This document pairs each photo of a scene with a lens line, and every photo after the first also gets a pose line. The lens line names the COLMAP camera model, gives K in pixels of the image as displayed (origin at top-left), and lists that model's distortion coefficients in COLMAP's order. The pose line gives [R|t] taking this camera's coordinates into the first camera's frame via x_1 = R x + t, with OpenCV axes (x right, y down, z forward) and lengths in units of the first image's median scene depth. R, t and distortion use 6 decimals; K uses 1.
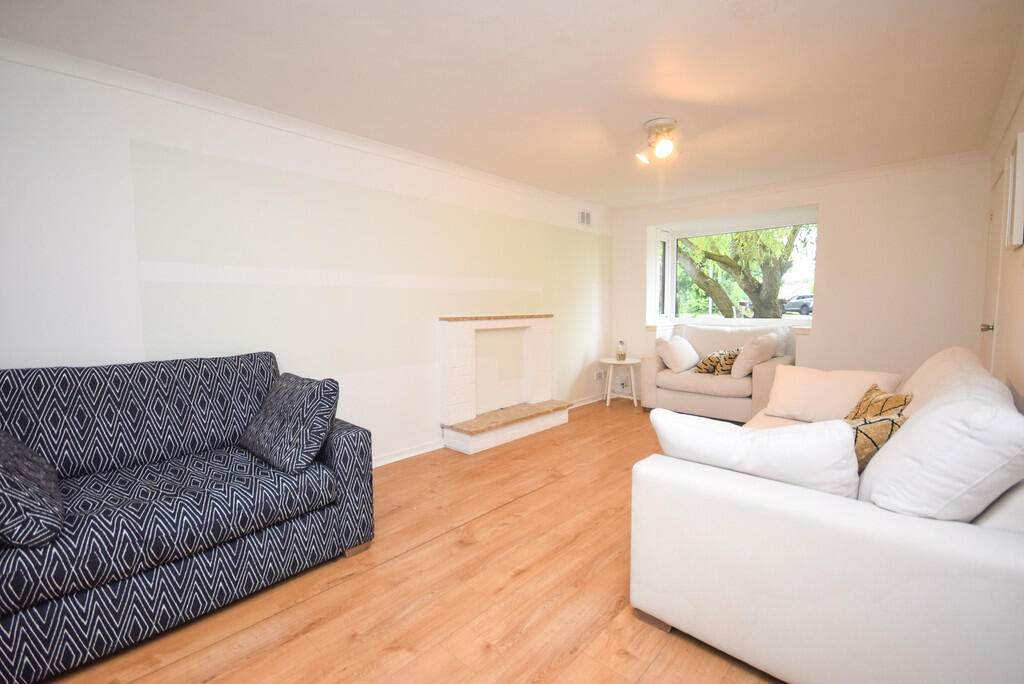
lens RADIAL K [[449.1, 0, 507.0], [0, 449.1, 342.2], [0, 0, 1]] dist [-0.003218, -0.000962]
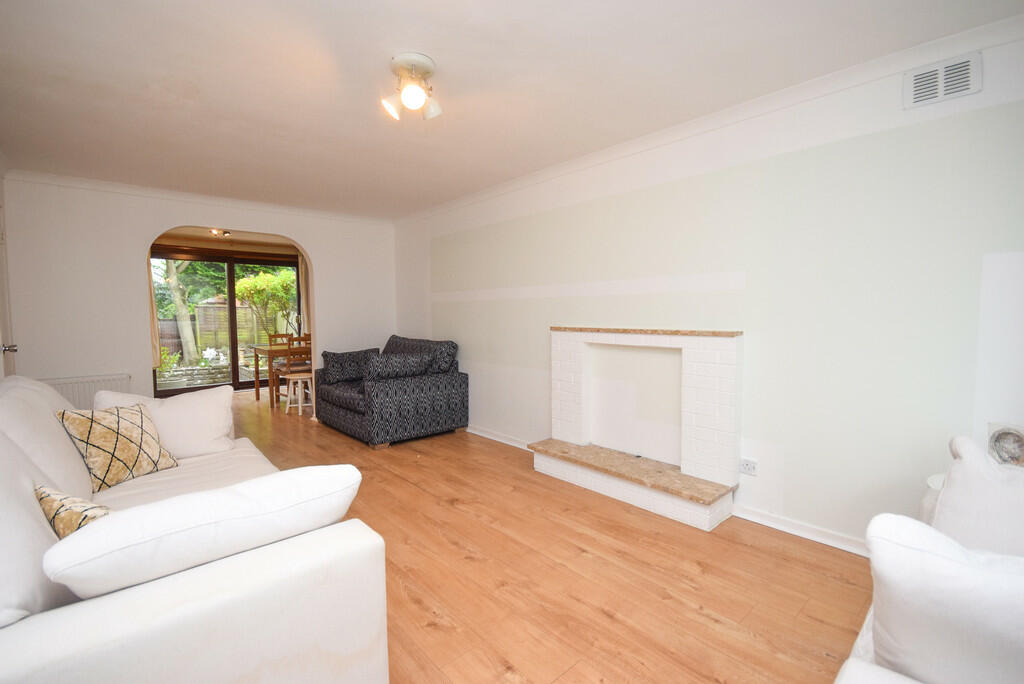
lens RADIAL K [[449.1, 0, 504.7], [0, 449.1, 340.6], [0, 0, 1]] dist [-0.003218, -0.000962]
pose [[-0.089967, 0.072788, -0.993281, 0.811630], [-0.071172, 0.994306, 0.079309, -0.091180], [0.993398, 0.077829, -0.084275, 0.941860]]
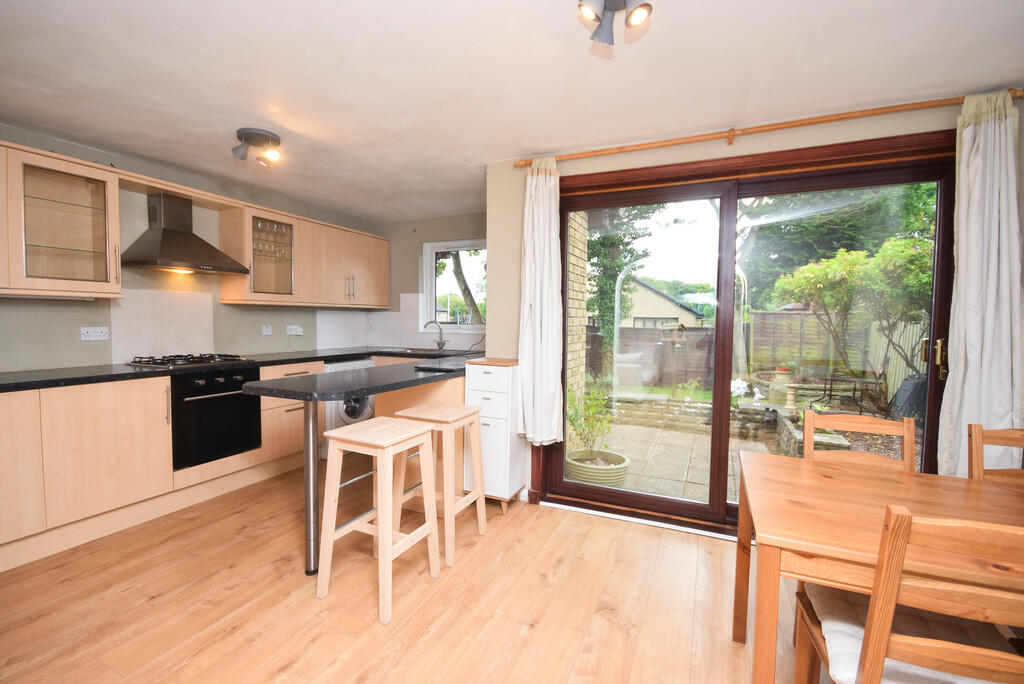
lens RADIAL K [[449.1, 0, 502.0], [0, 449.1, 342.3], [0, 0, 1]] dist [-0.003218, -0.000962]
pose [[-0.950536, 0.018251, -0.310077, -0.360872], [-0.023182, 0.991320, 0.129415, -0.038123], [0.309747, 0.130202, -0.941862, 0.238341]]
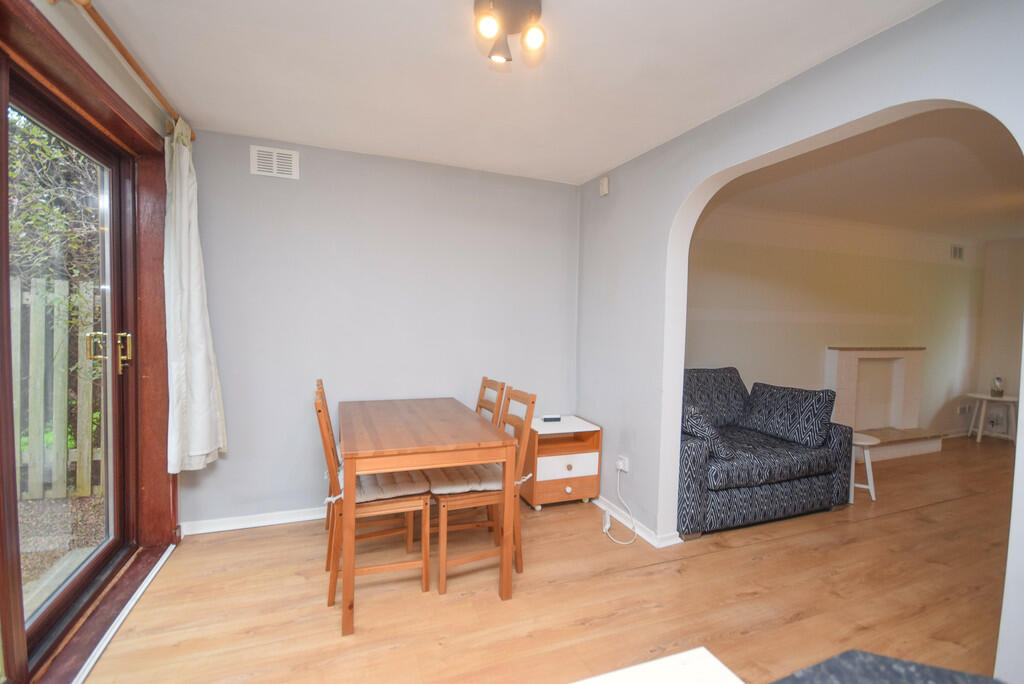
lens RADIAL K [[449.1, 0, 517.3], [0, 449.1, 342.6], [0, 0, 1]] dist [-0.003218, -0.000962]
pose [[0.898162, 0.034686, -0.438294, -0.367480], [-0.053561, 0.998090, -0.030771, 0.013965], [0.436389, 0.051113, 0.898305, -0.450737]]
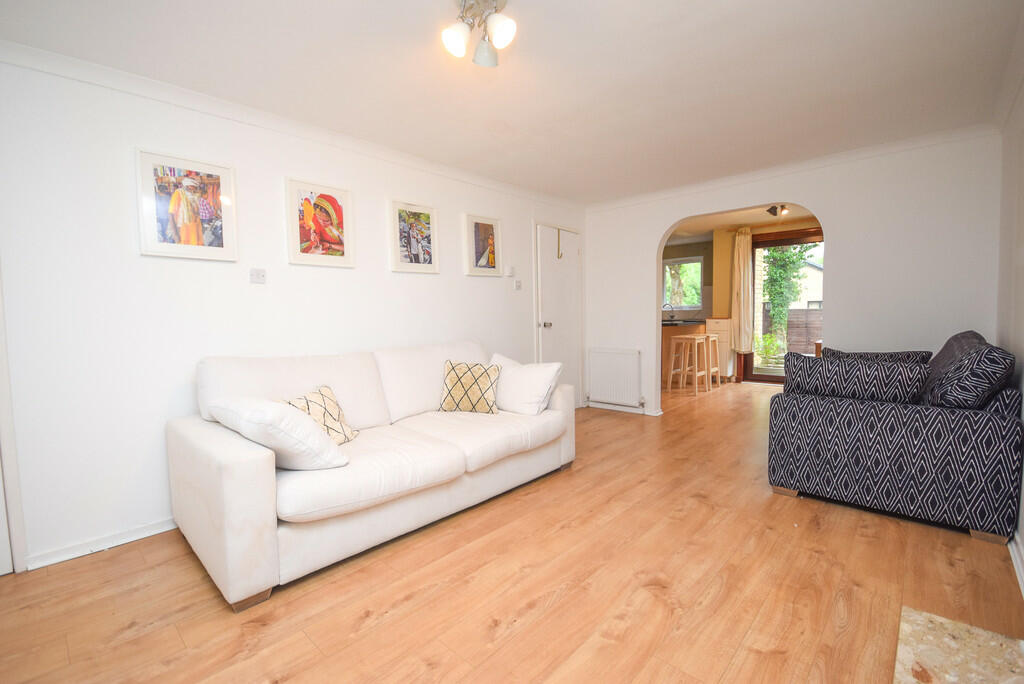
lens RADIAL K [[449.1, 0, 507.6], [0, 449.1, 340.8], [0, 0, 1]] dist [-0.003218, -0.000962]
pose [[-0.999553, 0.029902, 0.000052, 0.242087], [0.029602, 0.989290, 0.142933, -0.090453], [0.004223, 0.142870, -0.989732, 1.253324]]
